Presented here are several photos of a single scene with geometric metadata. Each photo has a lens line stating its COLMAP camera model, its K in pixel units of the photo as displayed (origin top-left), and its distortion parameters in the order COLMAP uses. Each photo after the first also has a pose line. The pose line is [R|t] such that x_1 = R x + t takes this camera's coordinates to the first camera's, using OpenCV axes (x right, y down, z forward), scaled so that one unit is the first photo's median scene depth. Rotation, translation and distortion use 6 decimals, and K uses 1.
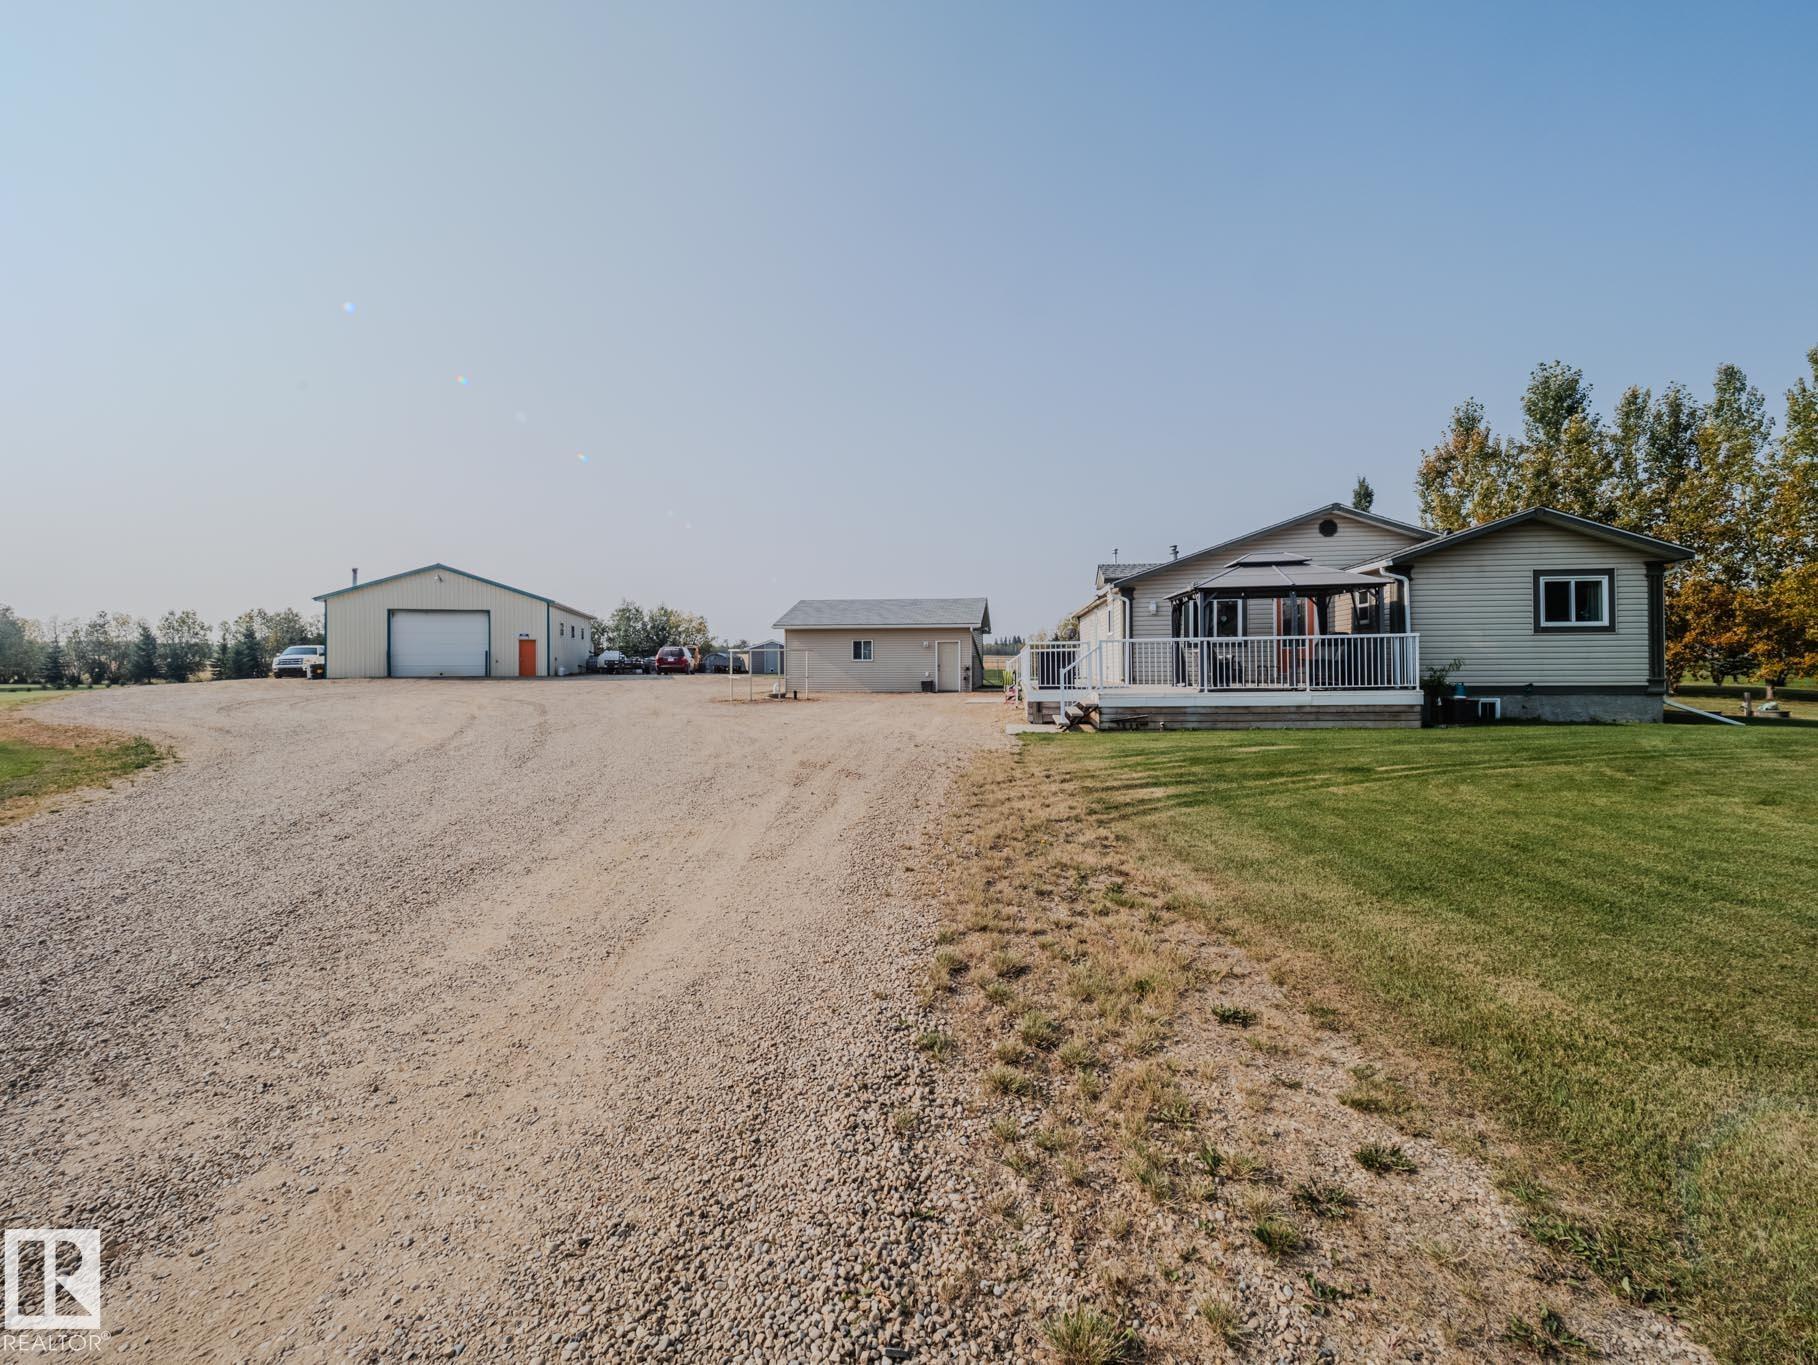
lens RADIAL K [[726.7, 0, 917.9], [0, 726.7, 647.5], [0, 0, 1]] dist [-0.001241, -0.000262]
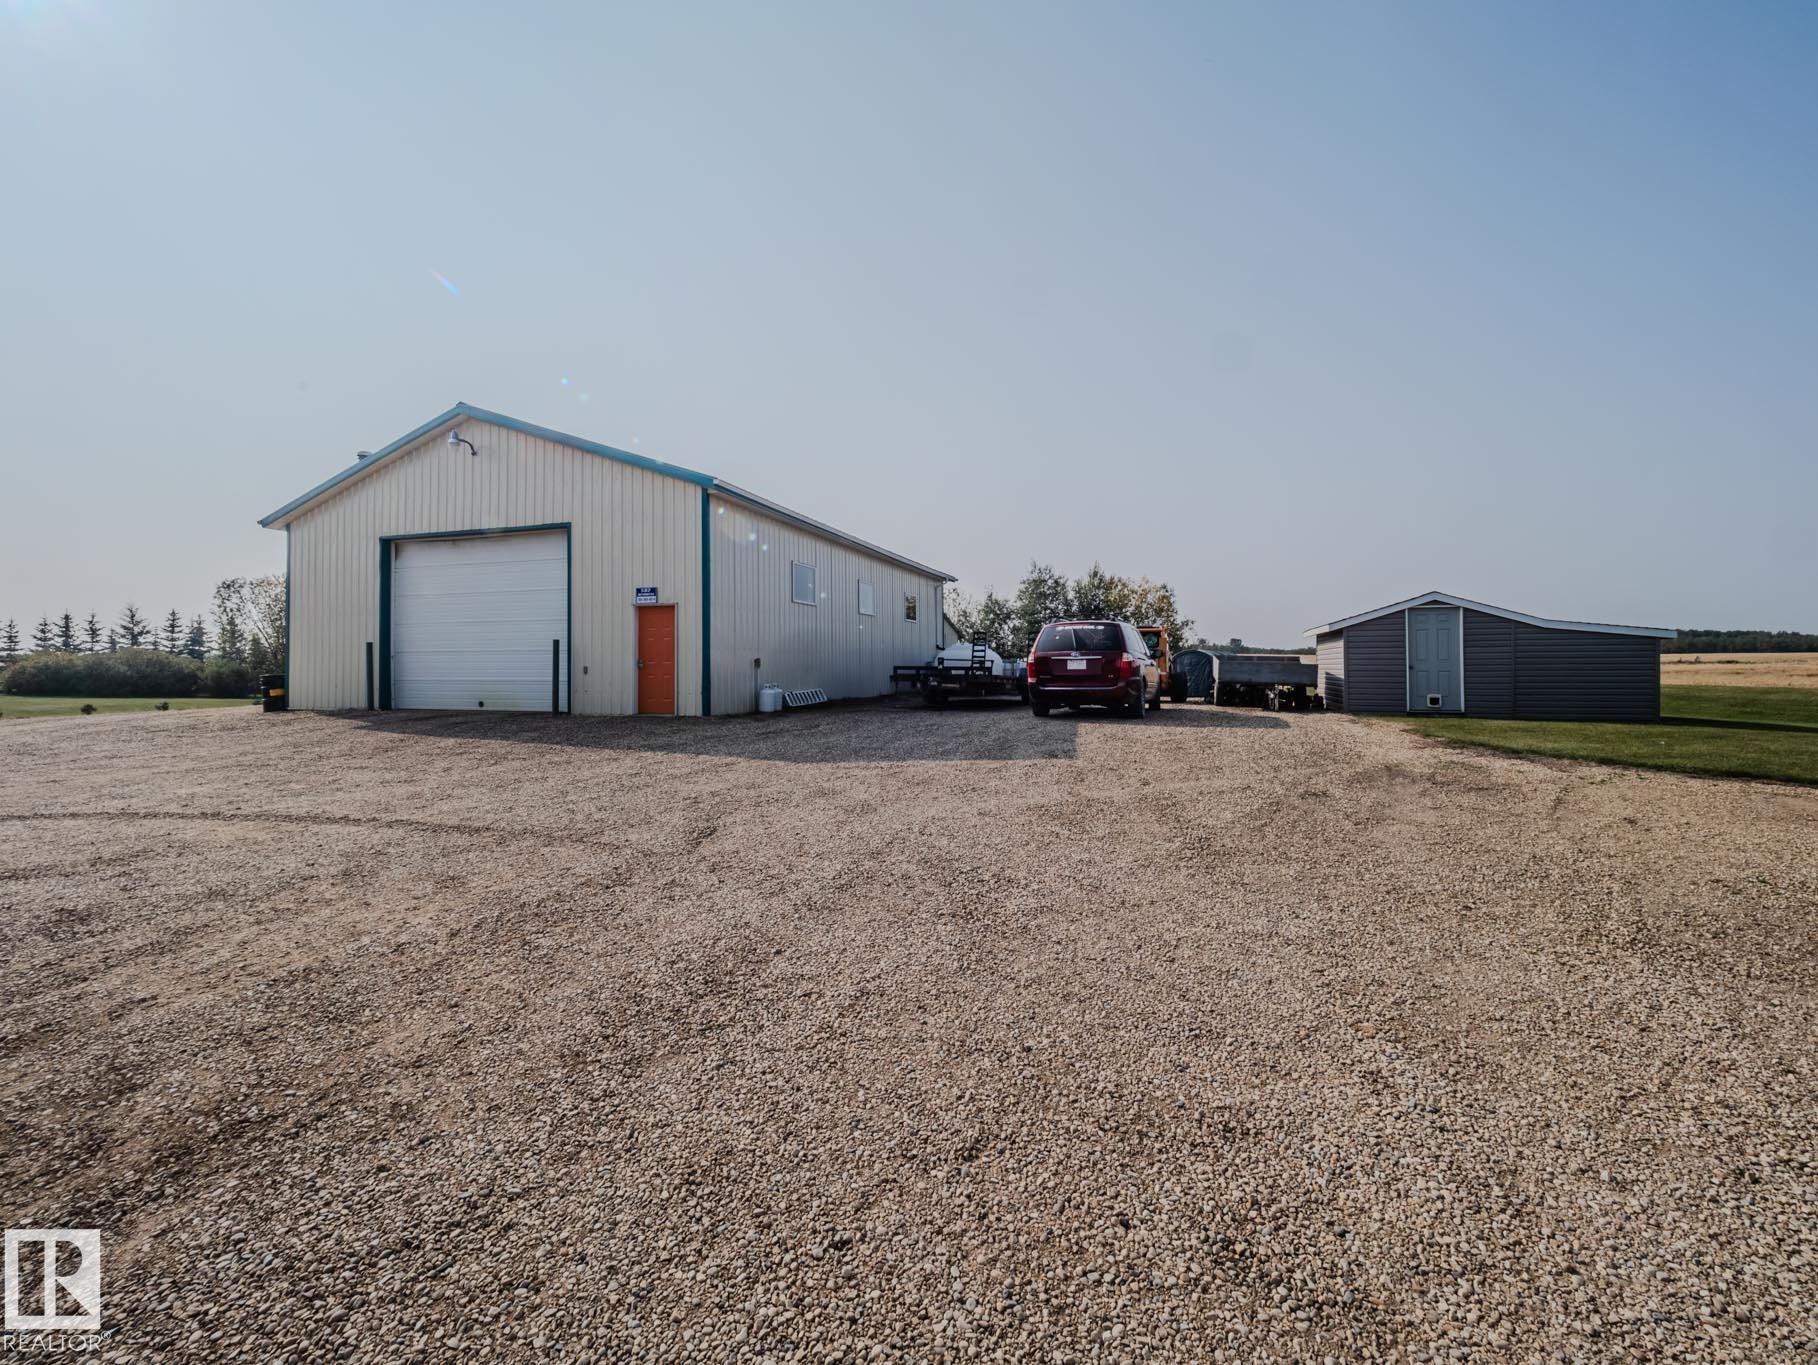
lens RADIAL K [[726.7, 0, 917.9], [0, 726.7, 647.5], [0, 0, 1]] dist [-0.001241, -0.000262]
pose [[0.822710, -0.013223, -0.568307, -0.235160], [0.011901, 0.999911, -0.006036, 0.011293], [0.568336, -0.001797, 0.822795, 0.746472]]
